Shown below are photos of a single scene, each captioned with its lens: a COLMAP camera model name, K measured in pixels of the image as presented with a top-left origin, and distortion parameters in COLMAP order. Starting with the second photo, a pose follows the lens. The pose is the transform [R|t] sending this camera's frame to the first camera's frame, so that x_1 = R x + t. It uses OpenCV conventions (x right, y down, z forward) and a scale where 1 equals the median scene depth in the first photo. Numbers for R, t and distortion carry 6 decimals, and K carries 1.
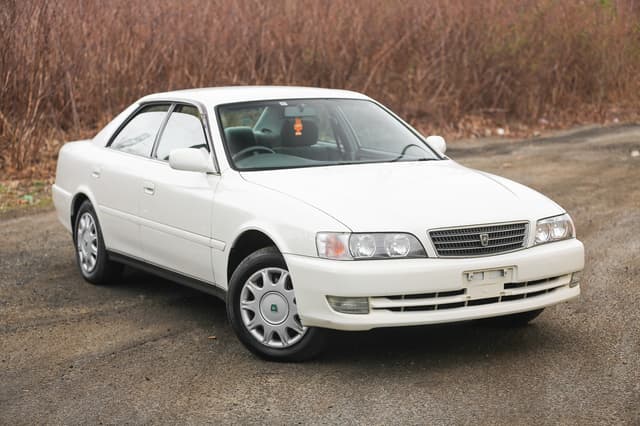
lens RADIAL K [[1330.3, 0, 318.3], [0, 1330.3, 213.6], [0, 0, 1]] dist [-0.274134, -0.029466]
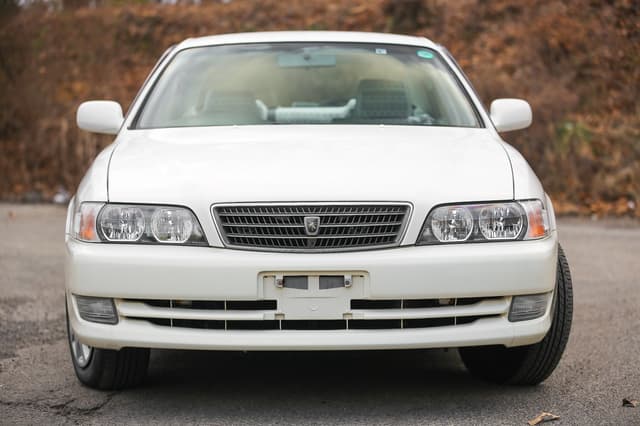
lens RADIAL K [[1573.6, 0, 320.2], [0, 1573.6, 213.6], [0, 0, 1]] dist [-0.224523, -0.197811]
pose [[0.875044, 0.038618, -0.482500, 0.465954], [-0.061990, 0.997545, -0.032582, 0.036374], [0.480057, 0.058421, 0.875290, 0.333291]]
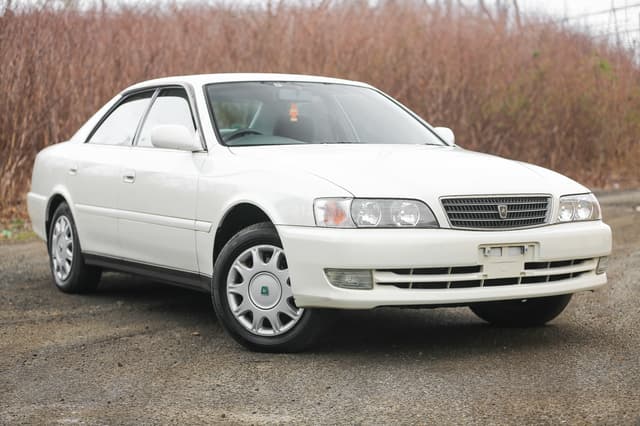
lens RADIAL K [[1330.3, 0, 318.3], [0, 1330.3, 213.6], [0, 0, 1]] dist [-0.274134, -0.029466]
pose [[0.999896, 0.012649, 0.006865, -0.004319], [-0.012126, 0.997367, -0.071494, 0.082277], [-0.007751, 0.071404, 0.997417, 0.109955]]
